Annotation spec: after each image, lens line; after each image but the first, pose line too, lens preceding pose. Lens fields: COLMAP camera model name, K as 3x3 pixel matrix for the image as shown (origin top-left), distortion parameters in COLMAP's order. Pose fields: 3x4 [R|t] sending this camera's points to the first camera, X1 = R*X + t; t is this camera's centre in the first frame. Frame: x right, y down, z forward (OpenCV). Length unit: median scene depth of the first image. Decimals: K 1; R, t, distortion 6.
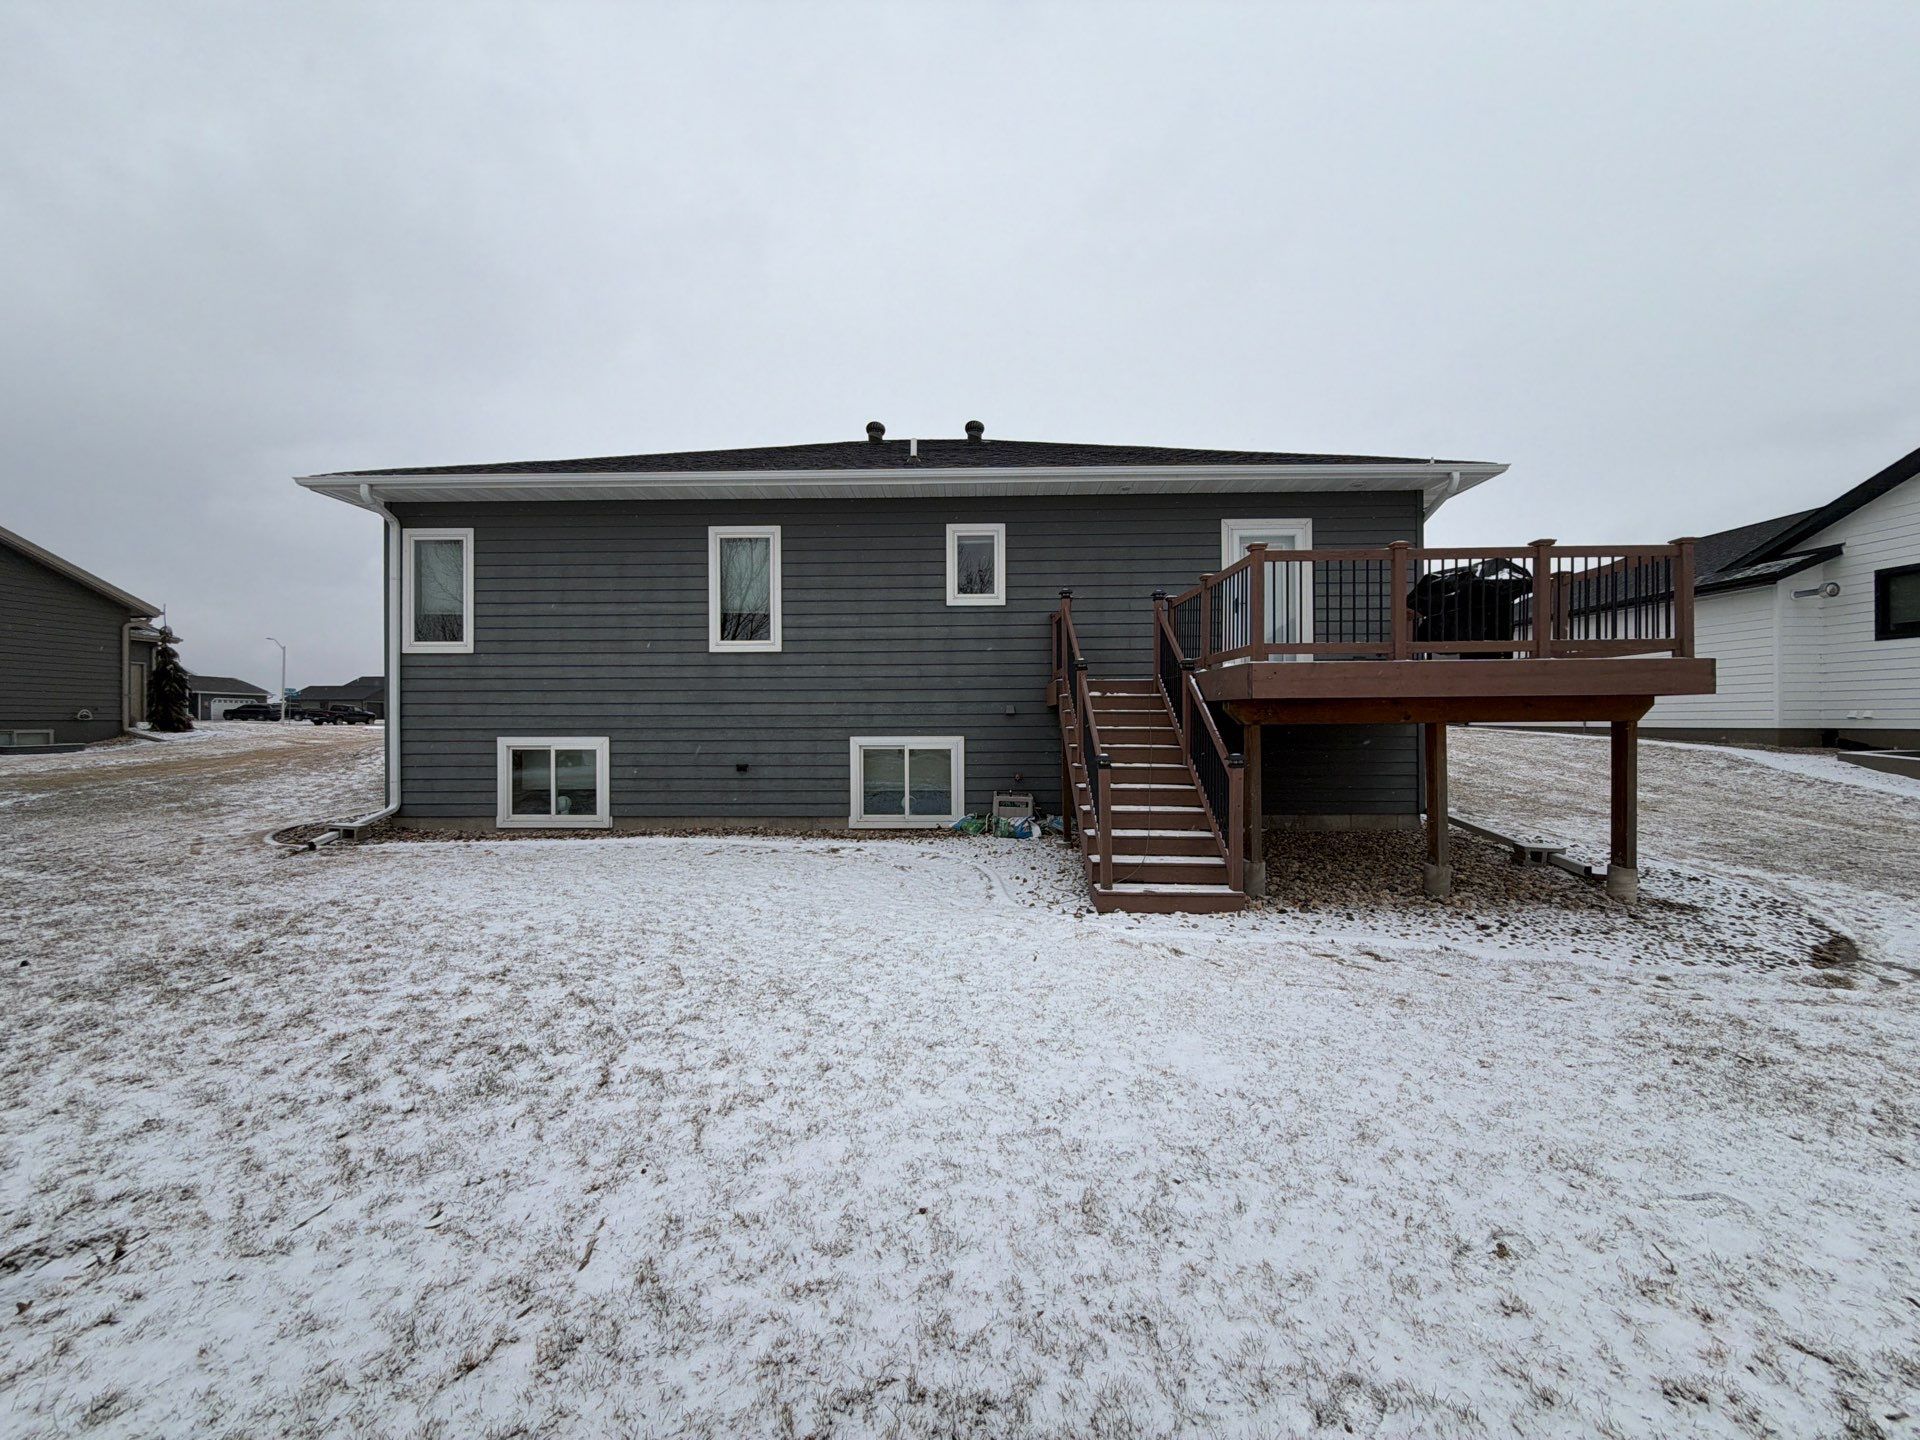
lens RADIAL K [[773.9, 0, 959.7], [0, 773.9, 717.0], [0, 0, 1]] dist [-0.000768, -0.000001]
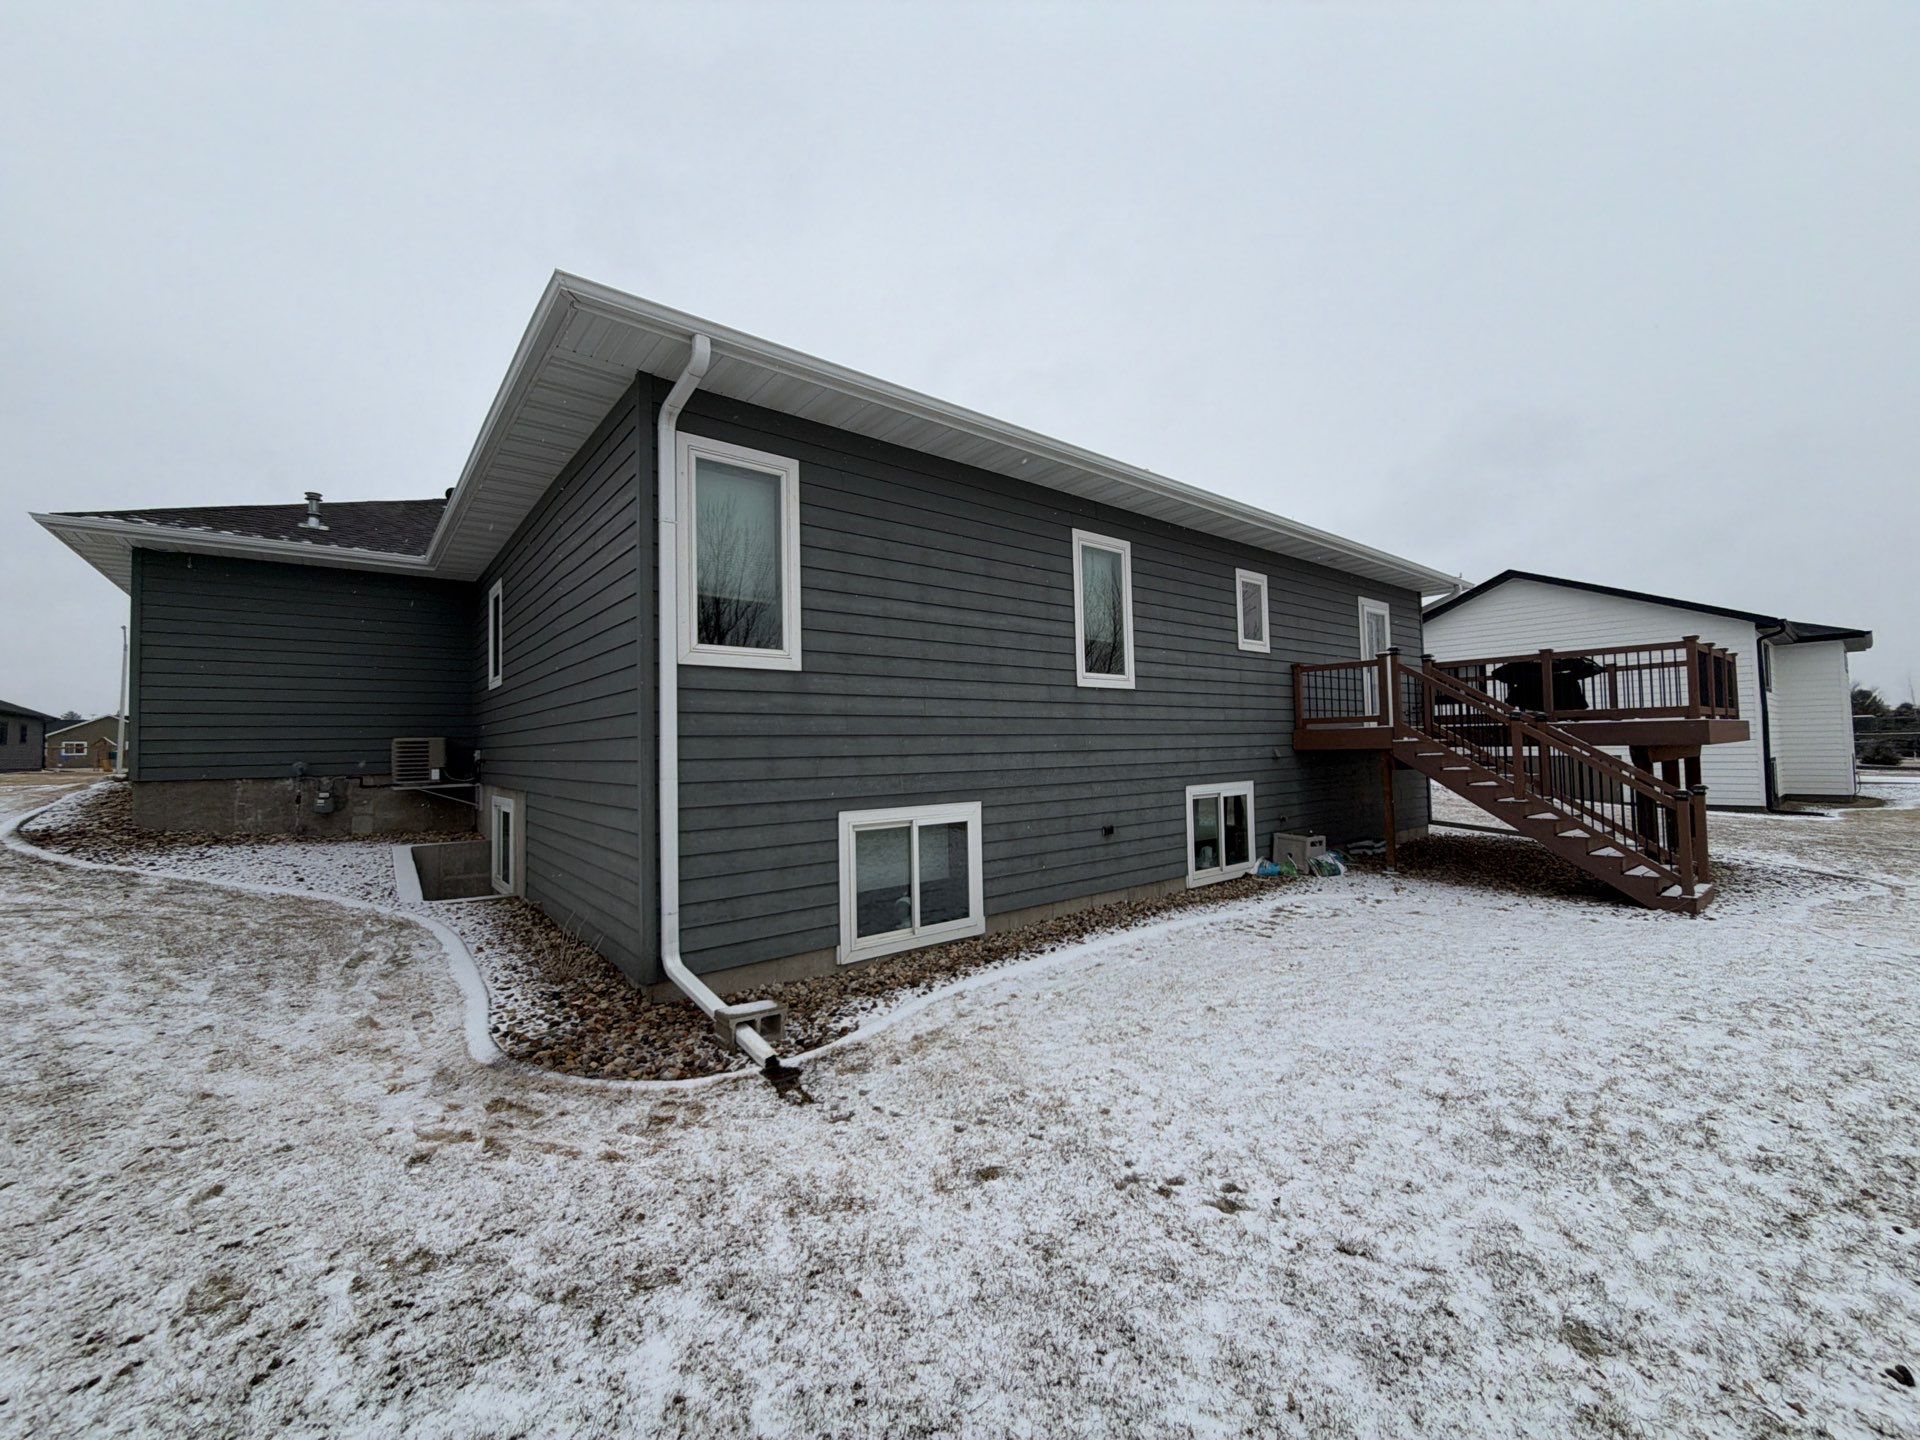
lens RADIAL K [[769.6, 0, 957.7], [0, 769.6, 720.9], [0, 0, 1]] dist [0.003122, 0.000085]
pose [[0.758830, 0.012037, 0.651178, -0.923550], [0.023010, 0.998709, -0.045276, -0.015904], [-0.650883, 0.049340, 0.757573, 0.486903]]
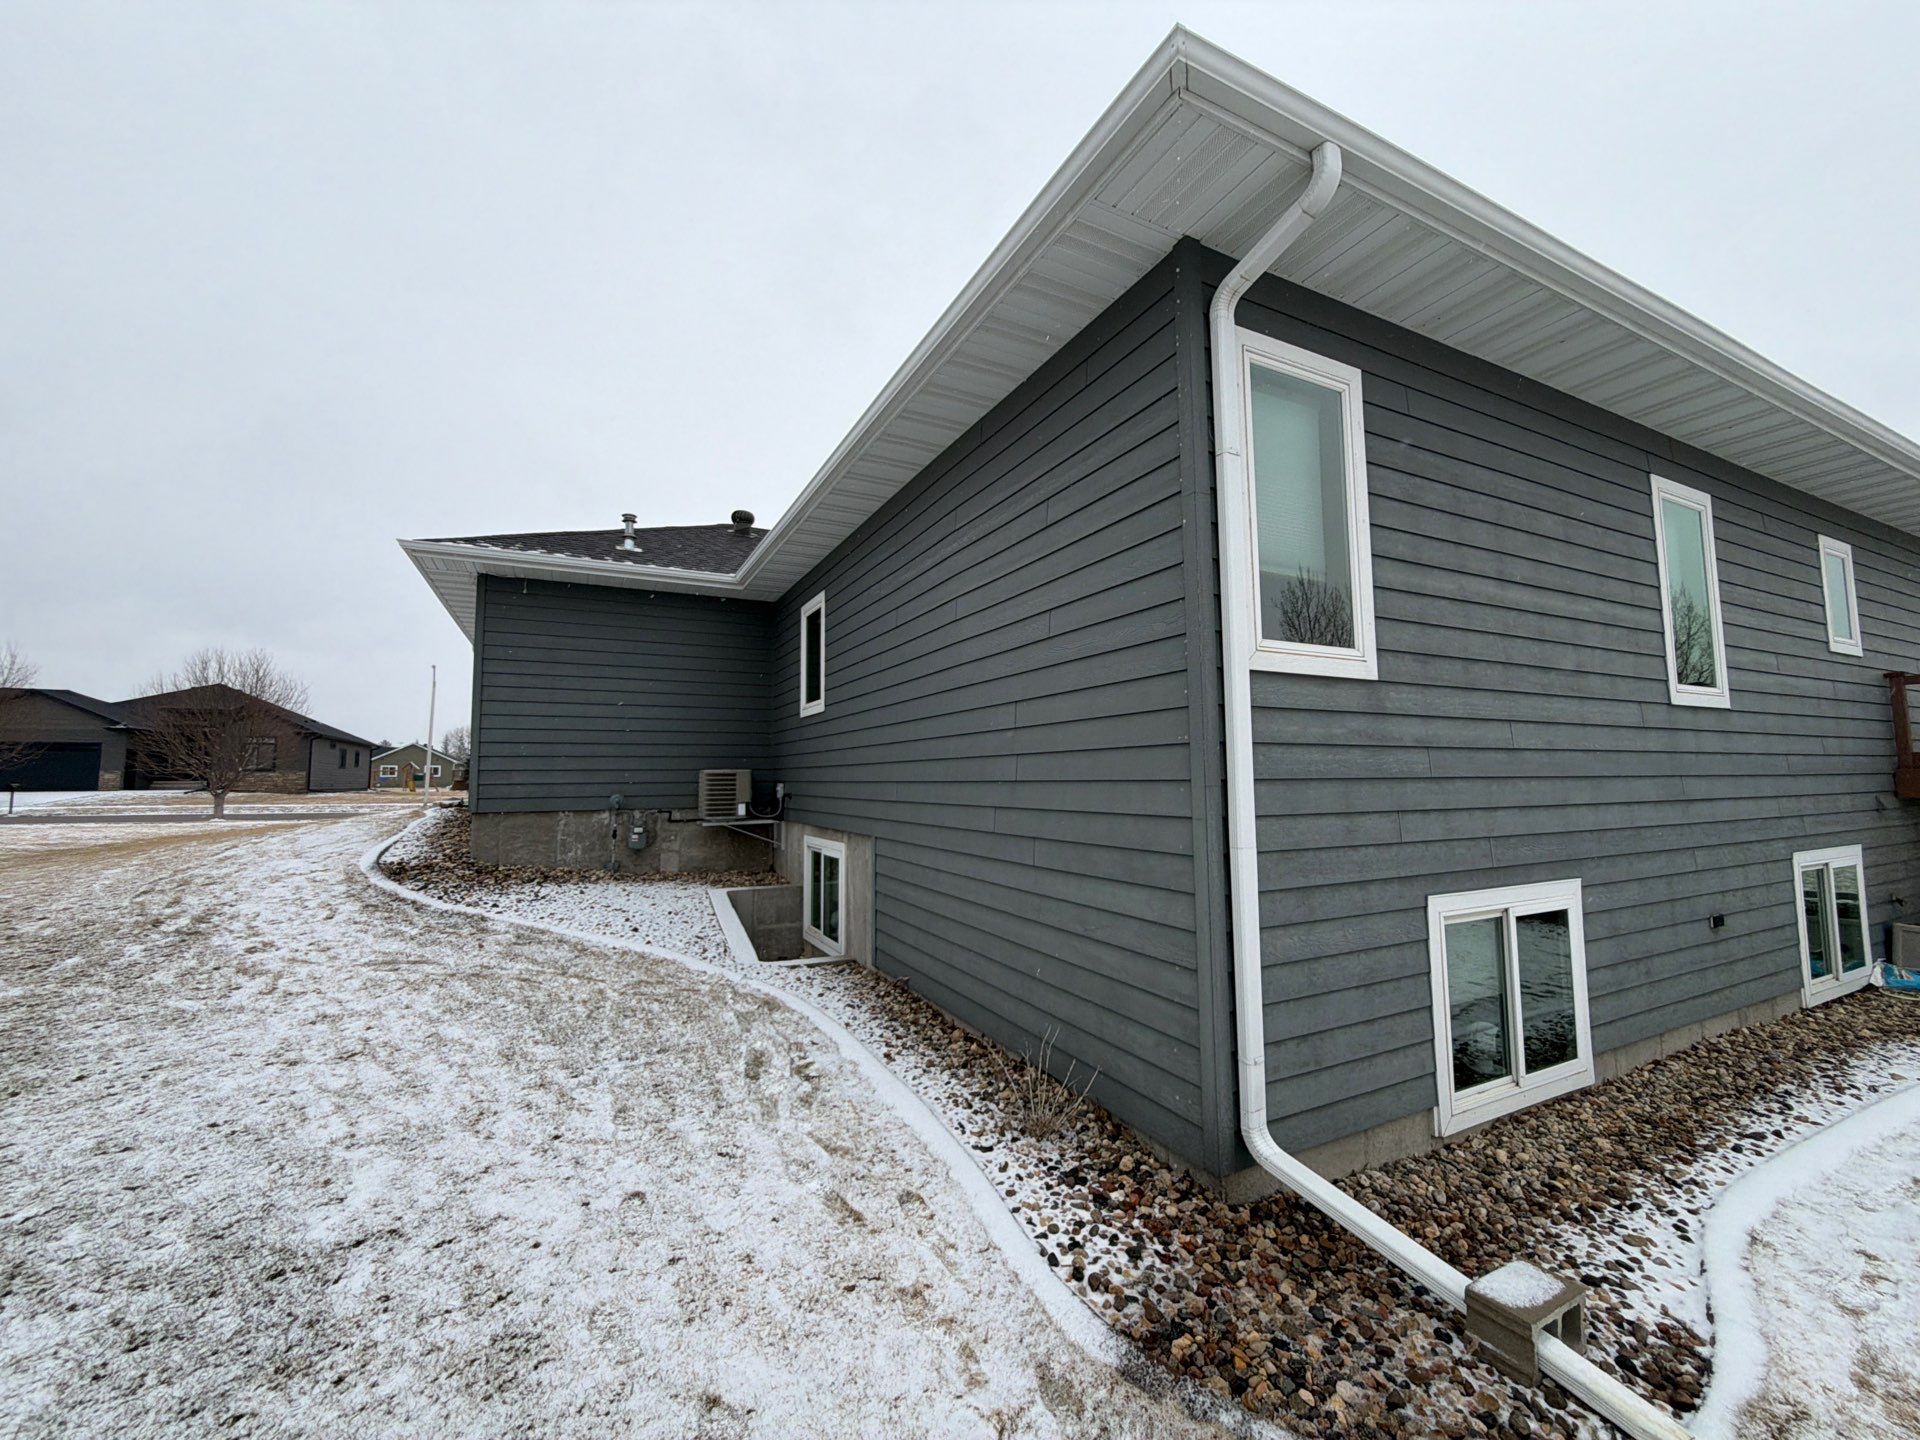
lens RADIAL K [[768.1, 0, 960.0], [0, 768.1, 720.0], [0, 0, 1]] dist [0.003161, 0.000123]
pose [[0.878427, 0.033249, 0.476719, -1.000660], [0.009825, 0.996109, -0.087577, -0.031550], [-0.477776, 0.081613, 0.874683, 0.770592]]
